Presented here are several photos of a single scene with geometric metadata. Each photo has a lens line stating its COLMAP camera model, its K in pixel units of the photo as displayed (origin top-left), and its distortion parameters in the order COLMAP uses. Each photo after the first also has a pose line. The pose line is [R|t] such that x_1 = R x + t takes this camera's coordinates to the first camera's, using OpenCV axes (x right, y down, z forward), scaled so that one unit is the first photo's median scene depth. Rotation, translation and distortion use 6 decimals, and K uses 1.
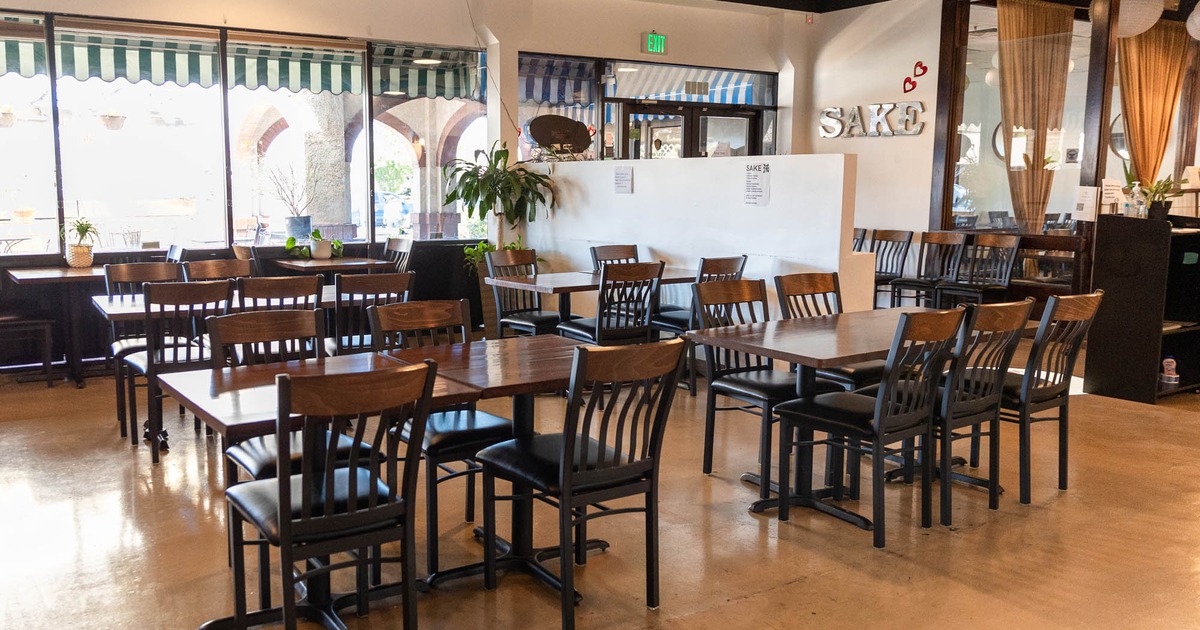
lens RADIAL K [[833.2, 0, 588.6], [0, 833.2, 309.3], [0, 0, 1]] dist [-0.000608, -0.001120]
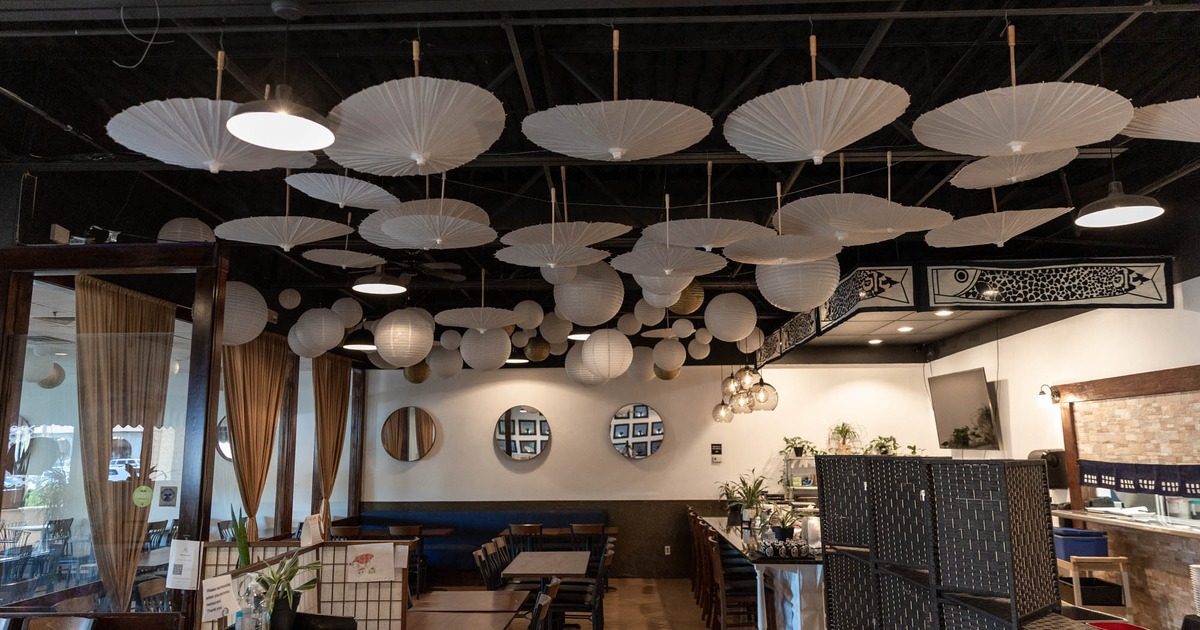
lens RADIAL K [[833.2, 0, 588.6], [0, 833.2, 309.3], [0, 0, 1]] dist [-0.000608, -0.001120]
pose [[0.565959, 0.142585, 0.812010, 0.121310], [0.134250, 0.955845, -0.261412, -0.072590], [-0.813429, 0.256961, 0.521827, 0.194249]]
